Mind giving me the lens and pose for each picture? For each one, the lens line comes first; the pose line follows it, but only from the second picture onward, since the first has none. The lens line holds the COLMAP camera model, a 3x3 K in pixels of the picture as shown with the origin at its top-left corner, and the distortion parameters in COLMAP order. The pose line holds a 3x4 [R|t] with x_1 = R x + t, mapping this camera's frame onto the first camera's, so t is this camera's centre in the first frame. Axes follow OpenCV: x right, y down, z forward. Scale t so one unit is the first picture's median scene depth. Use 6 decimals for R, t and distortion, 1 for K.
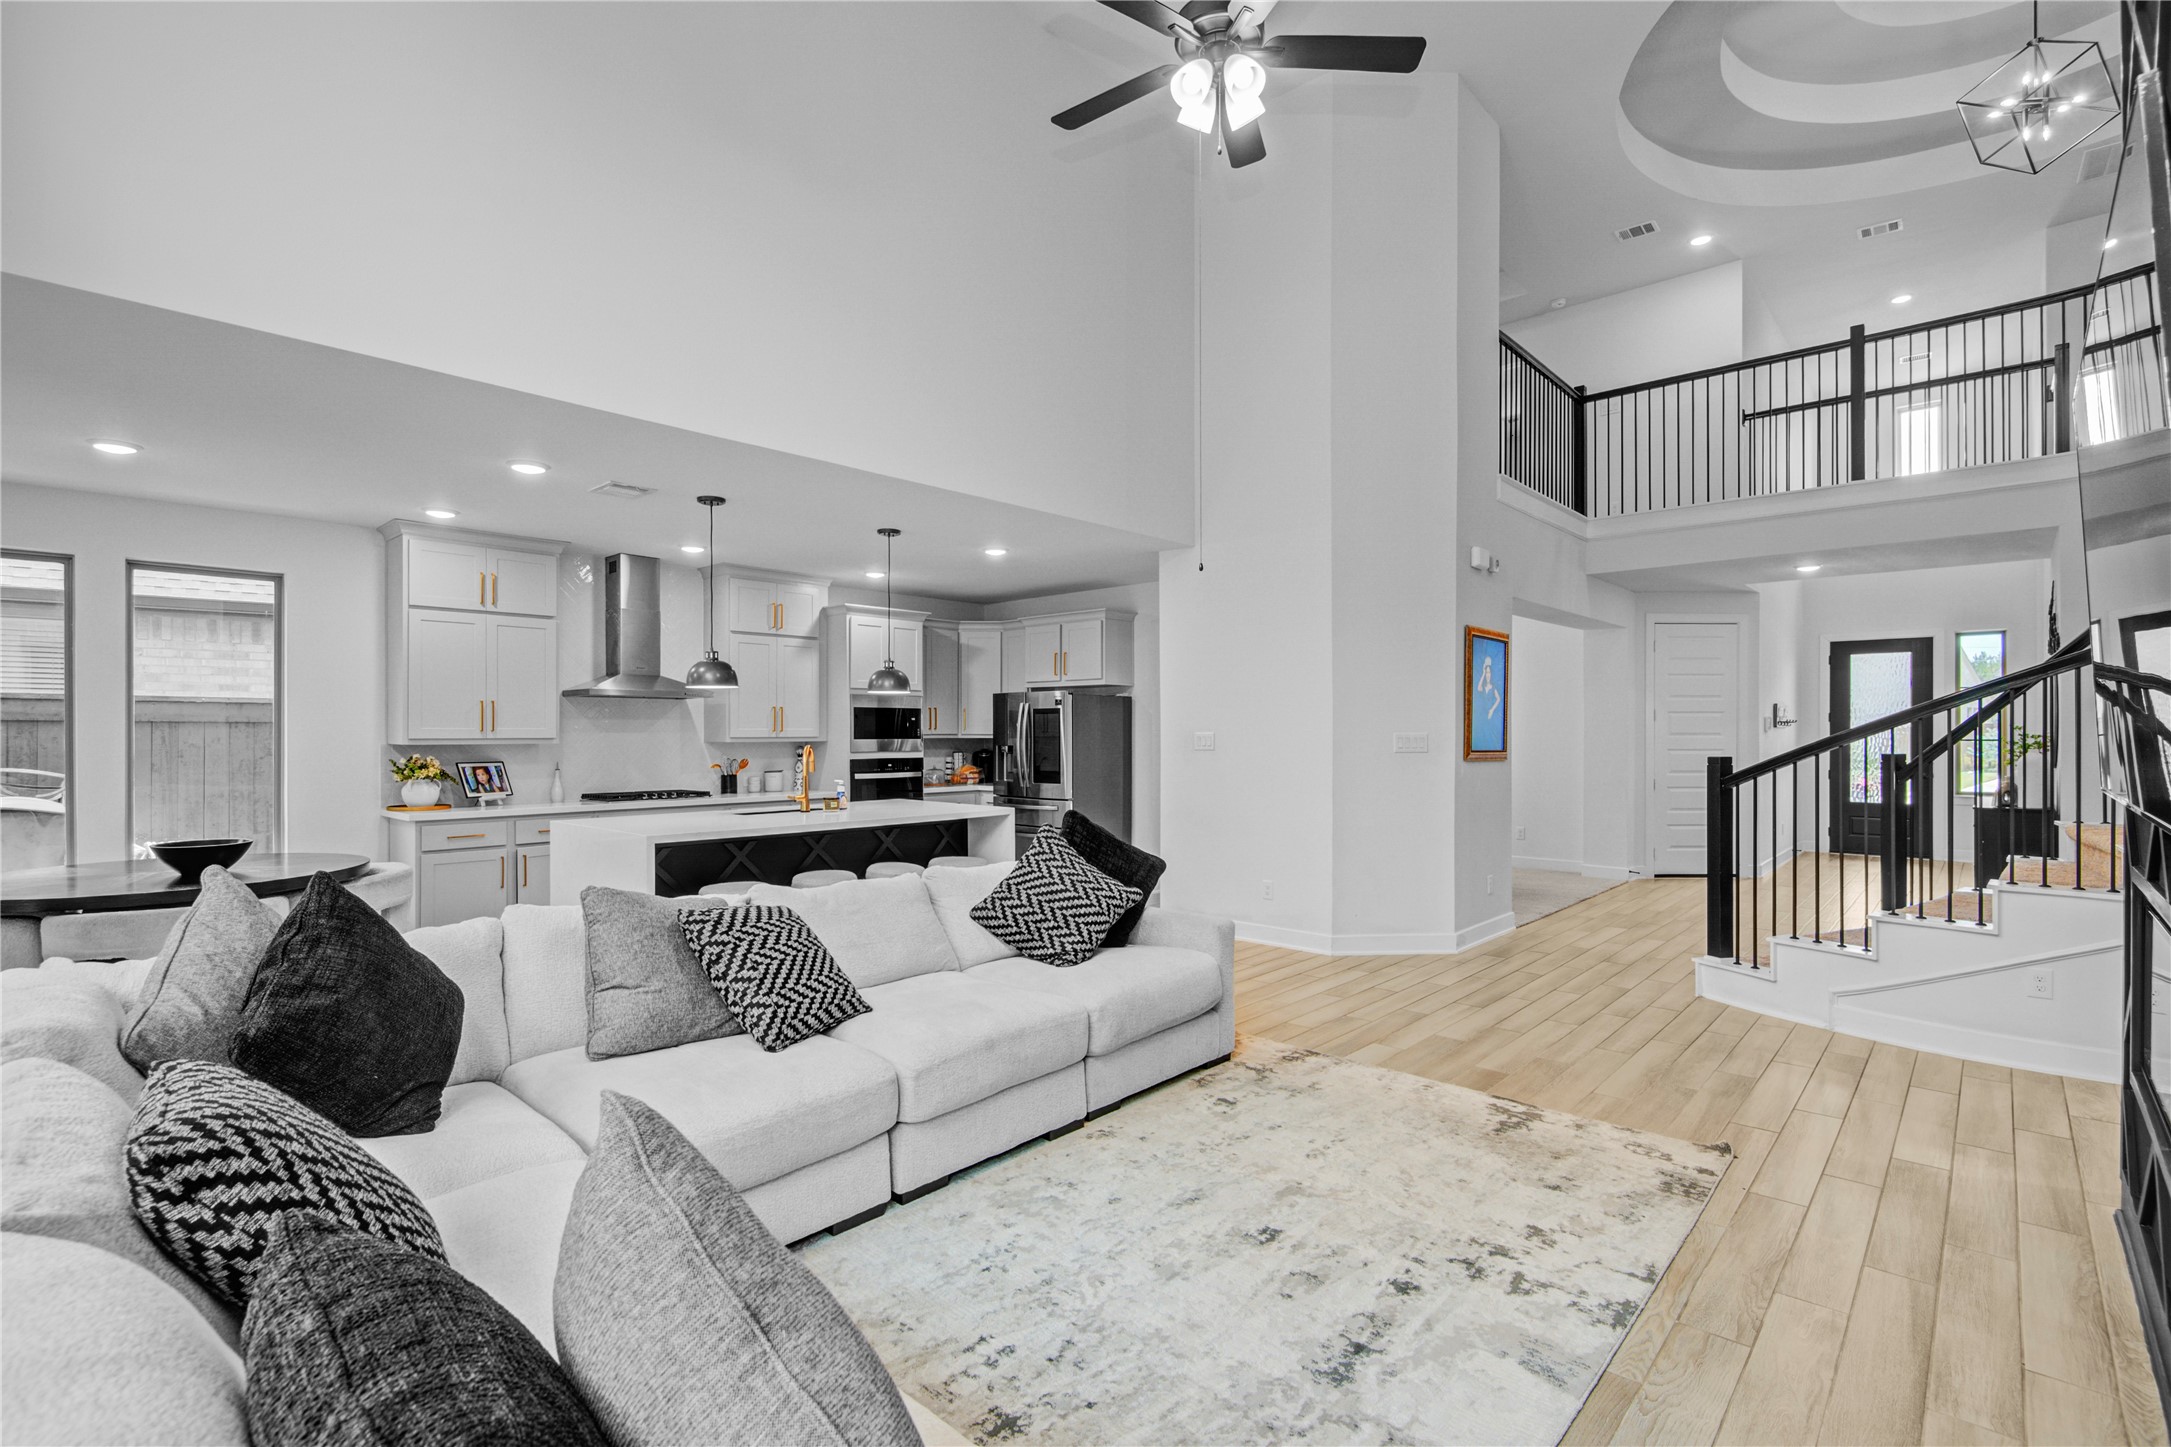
lens RADIAL K [[989.3, 0, 1079.8], [0, 989.3, 737.7], [0, 0, 1]] dist [-0.000030, -0.000309]
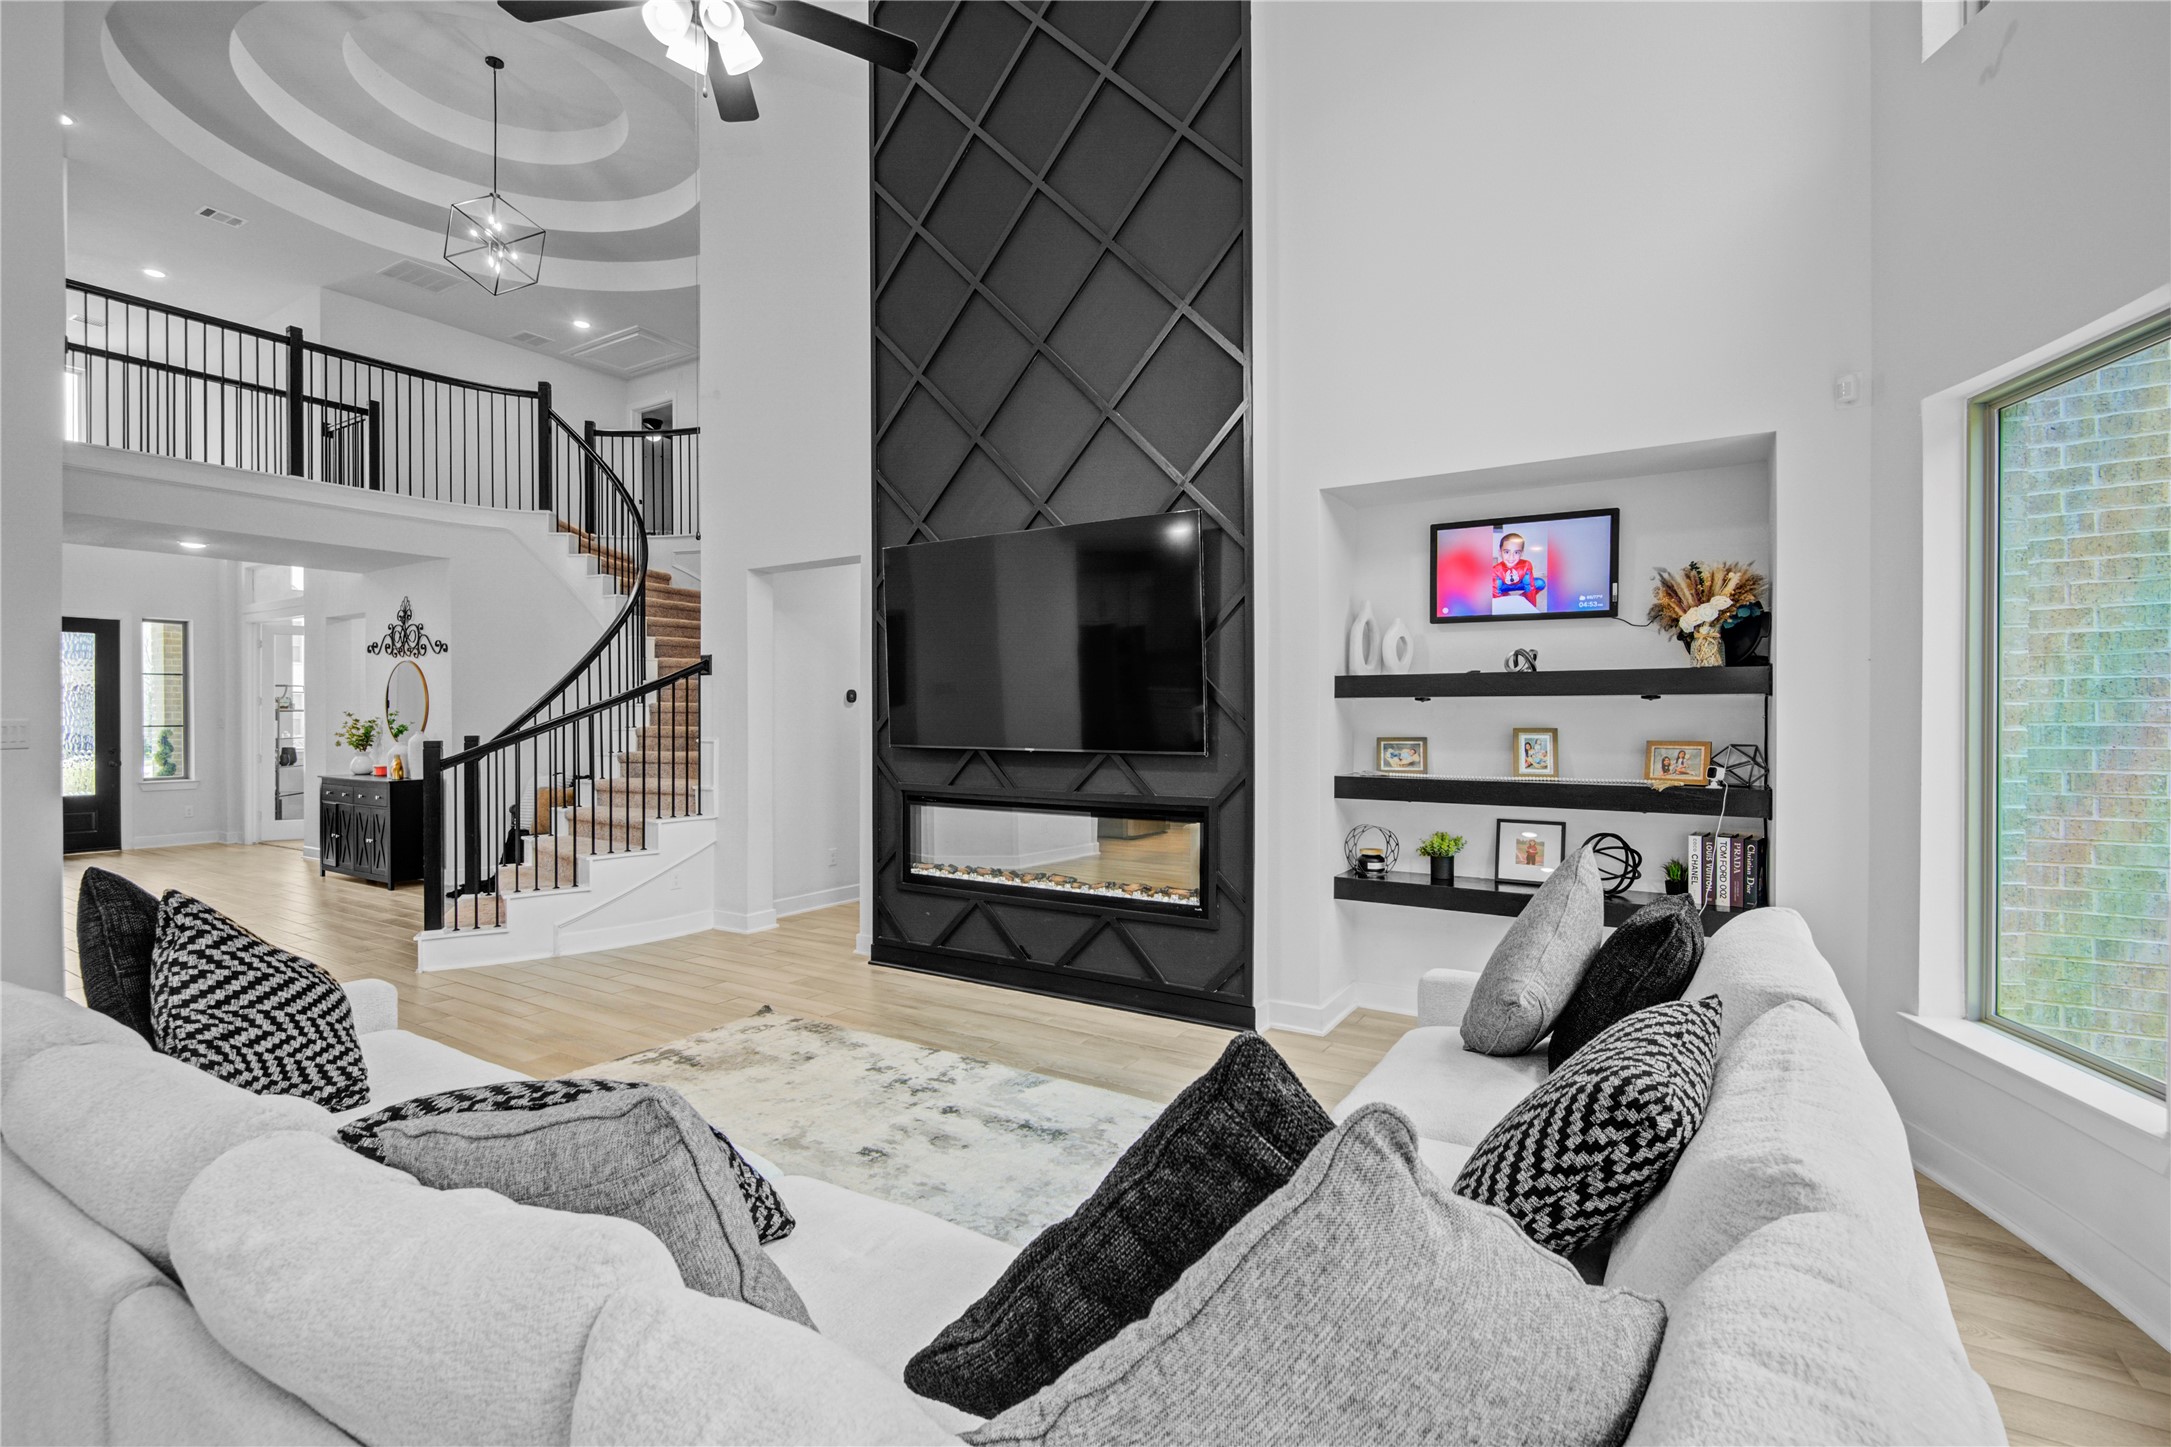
lens RADIAL K [[975.1, 0, 1085.5], [0, 975.1, 723.5], [0, 0, 1]] dist [-0.000073, -0.000126]
pose [[-0.179378, -0.003699, 0.983773, -0.724160], [0.005042, 0.999976, 0.004679, -0.000940], [-0.983767, 0.005800, -0.179355, 0.713334]]
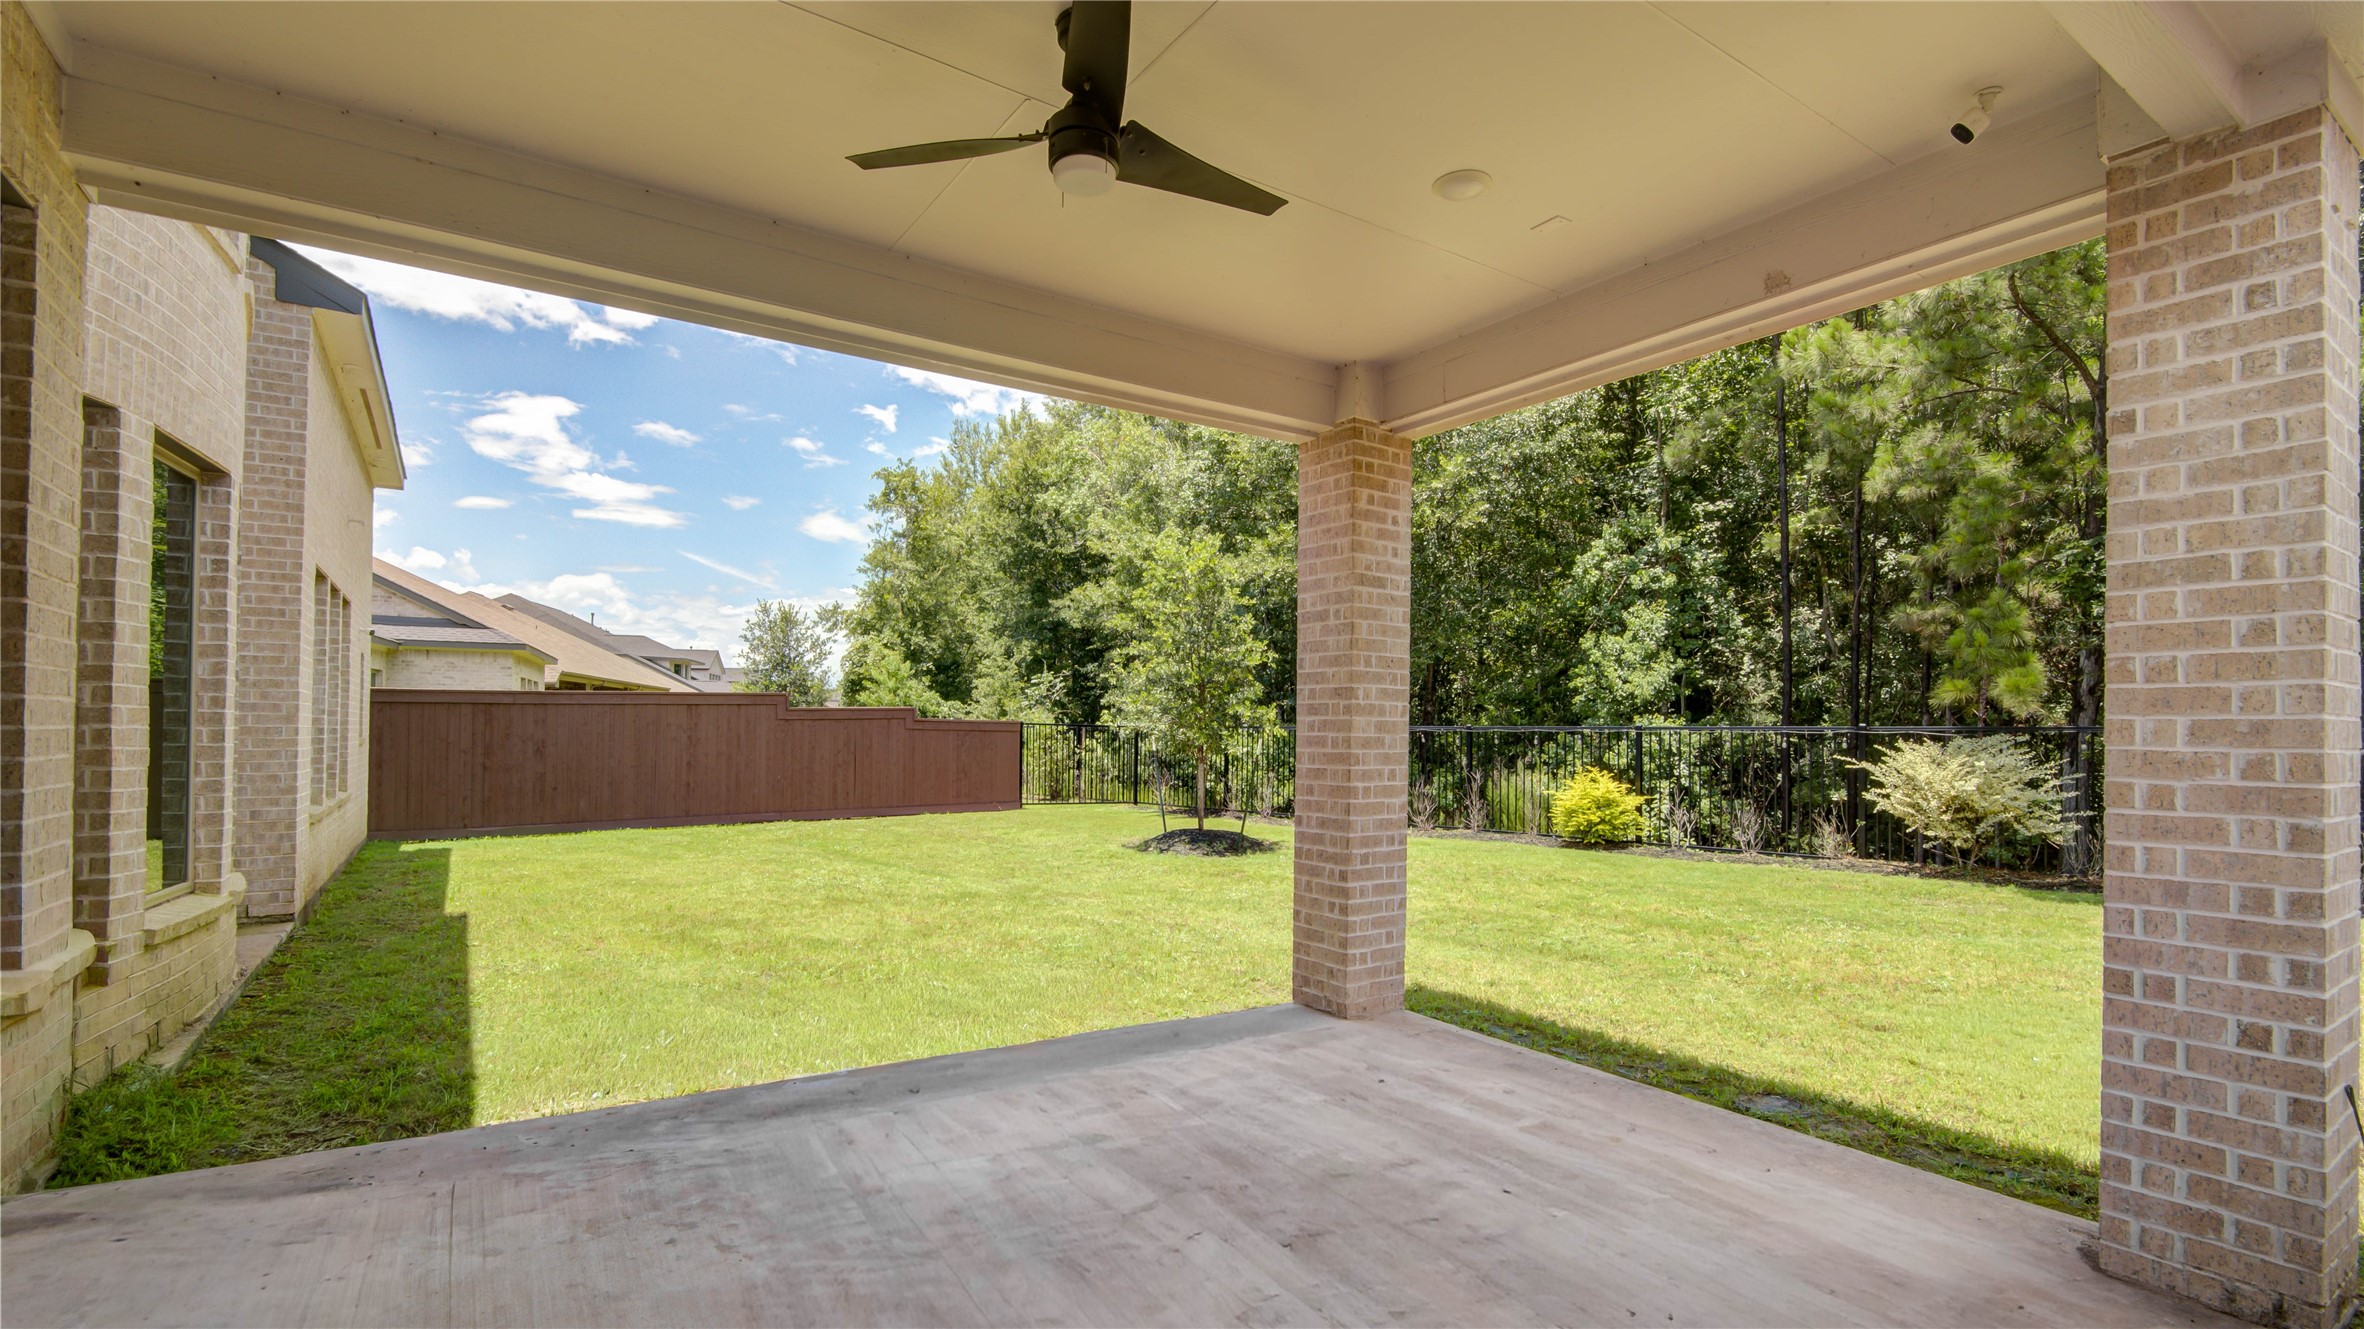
lens RADIAL K [[1071.6, 0, 1181.4], [0, 1071.6, 723.7], [0, 0, 1]] dist [0.000207, 0.000020]
pose [[-0.973616, -0.004782, 0.228142, -2.055946], [-0.006200, 0.999966, -0.005503, 0.046955], [-0.228108, -0.006772, -0.973612, 1.135838]]
